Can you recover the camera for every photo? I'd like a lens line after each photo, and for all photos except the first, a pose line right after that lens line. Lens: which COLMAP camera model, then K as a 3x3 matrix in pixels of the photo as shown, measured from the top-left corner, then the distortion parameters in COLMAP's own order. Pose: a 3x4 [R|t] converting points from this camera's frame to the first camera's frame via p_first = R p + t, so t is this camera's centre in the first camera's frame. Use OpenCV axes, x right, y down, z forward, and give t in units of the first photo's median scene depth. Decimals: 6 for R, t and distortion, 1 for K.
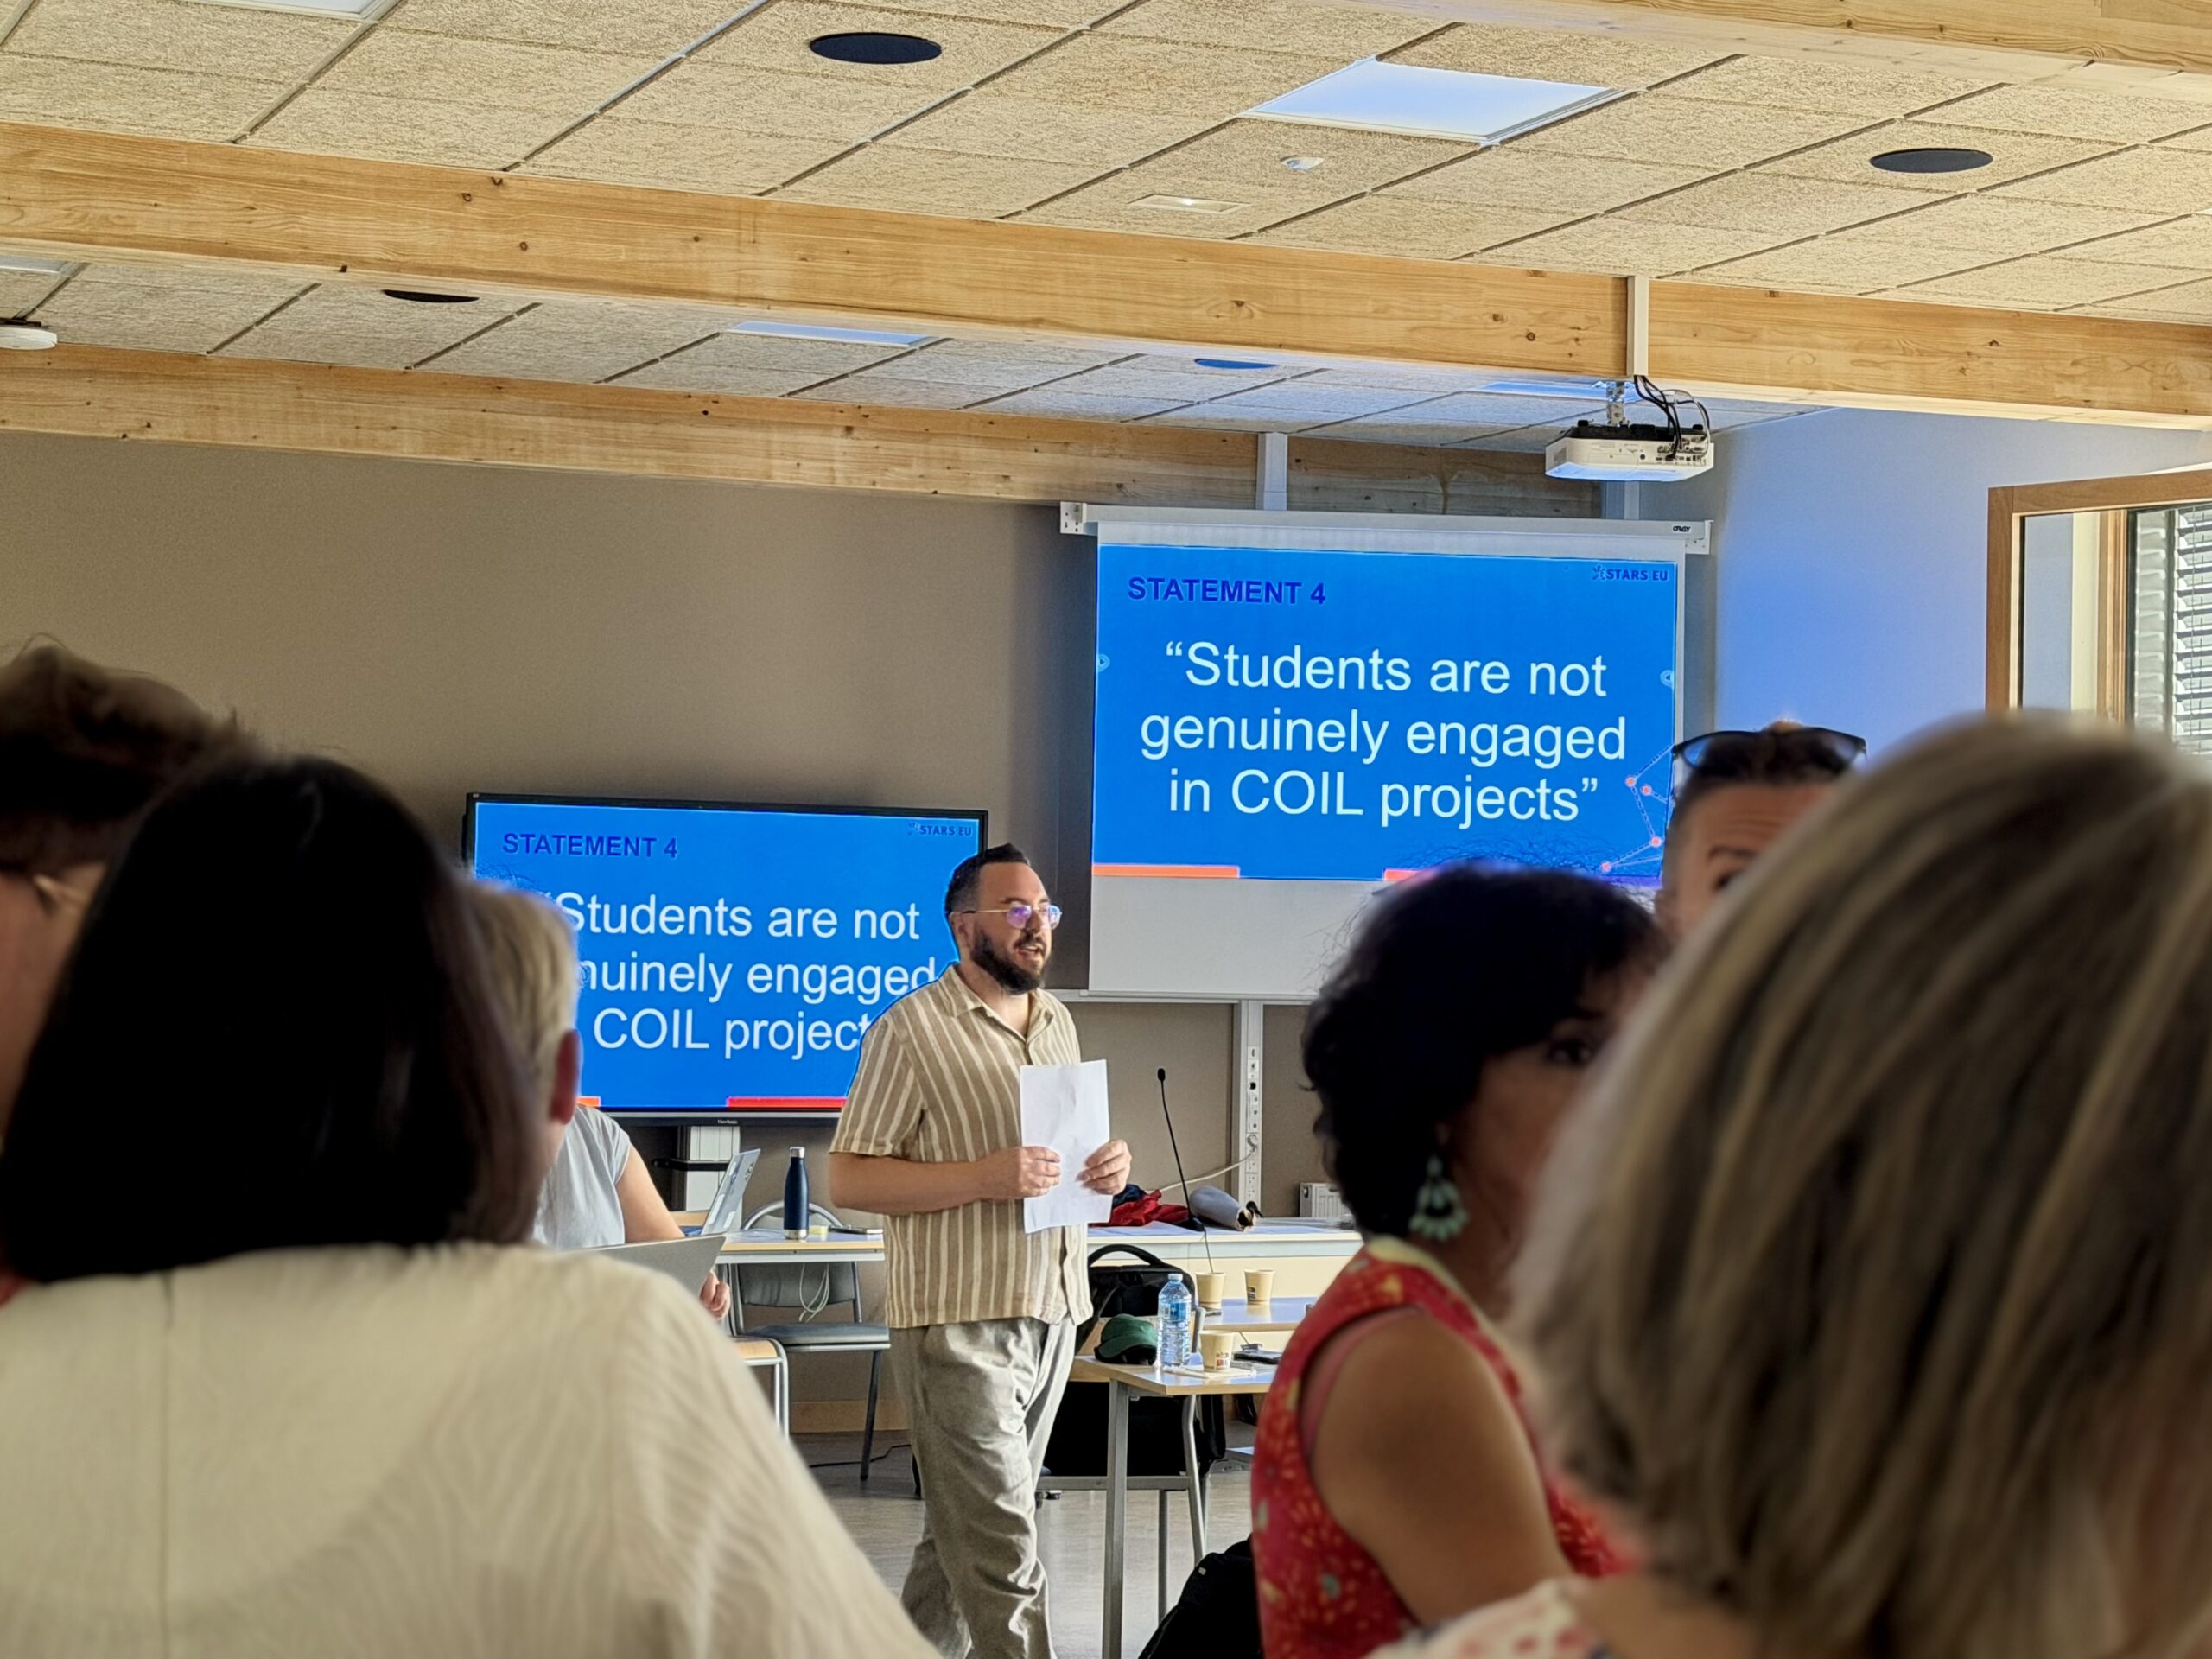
lens RADIAL K [[3943.8, 0, 1106.0], [0, 3943.8, 829.5], [0, 0, 1]] dist [0.077612, 0.103596]
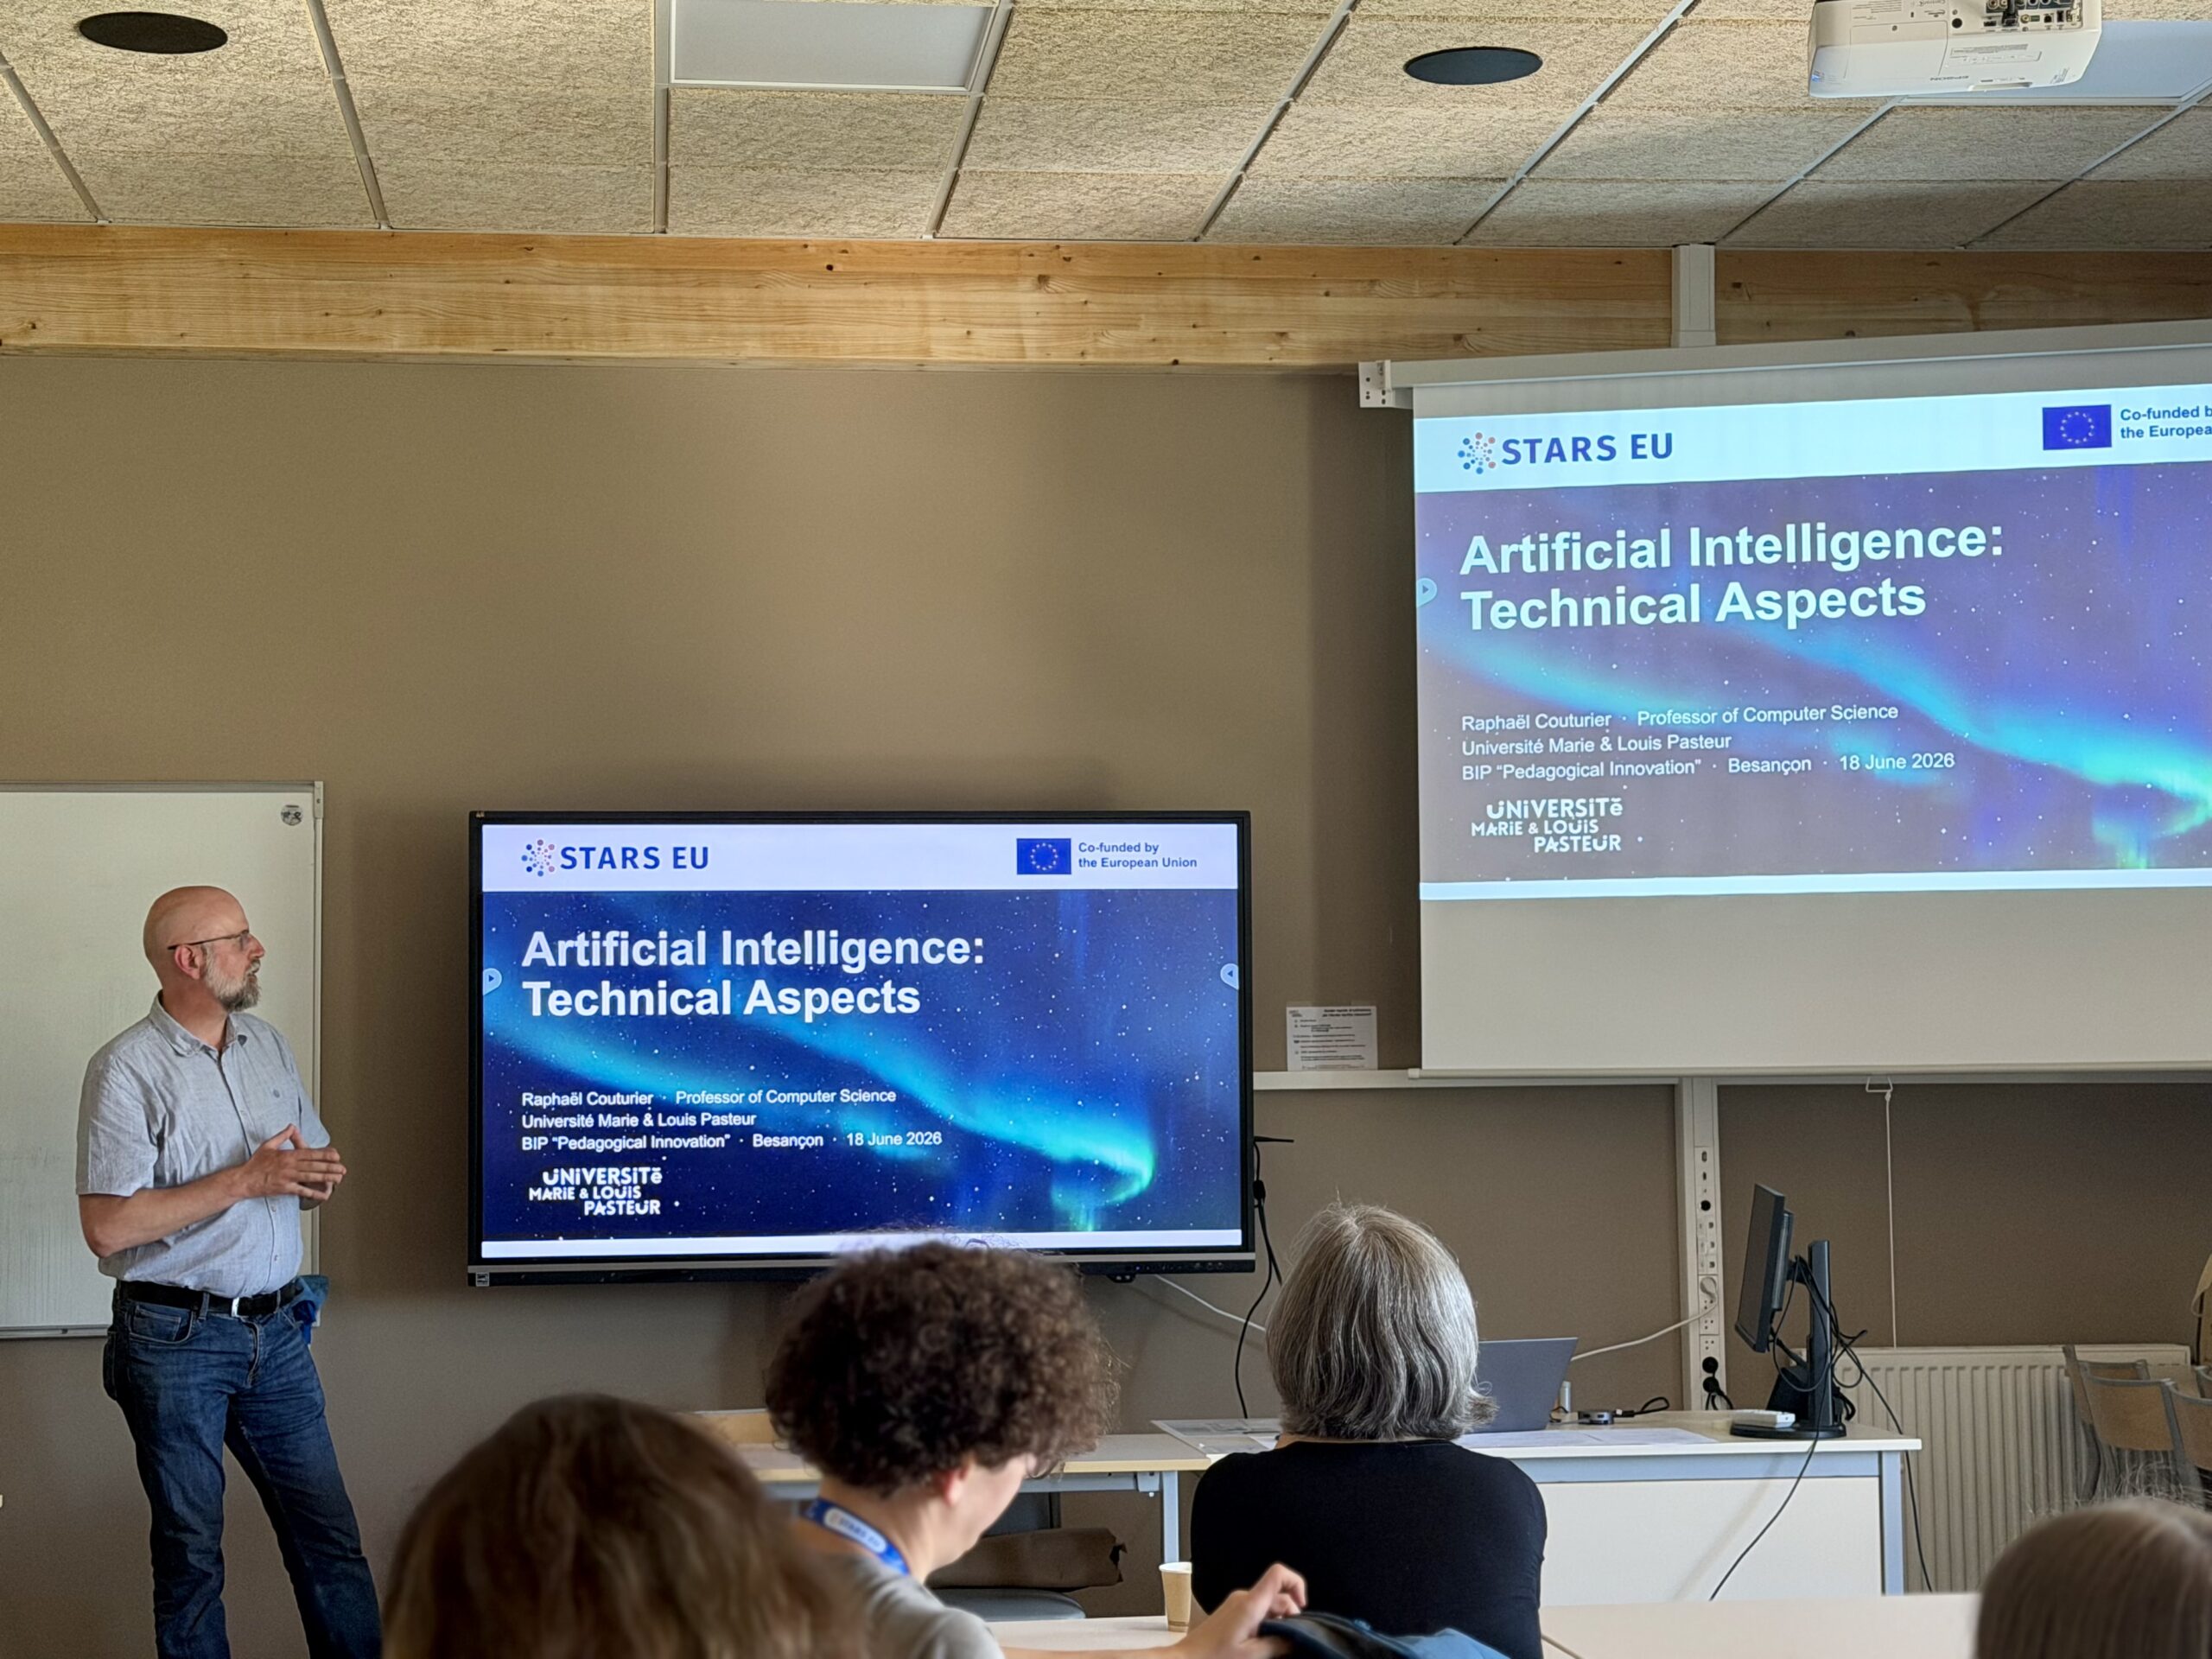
lens RADIAL K [[3621.9, 0, 1106.0], [0, 3621.9, 829.5], [0, 0, 1]] dist [0.128270, -0.001949]
pose [[0.958087, -0.047123, -0.282574, 0.124739], [0.036908, 0.998462, -0.041366, 0.023757], [0.284089, 0.029203, 0.958353, 0.389799]]
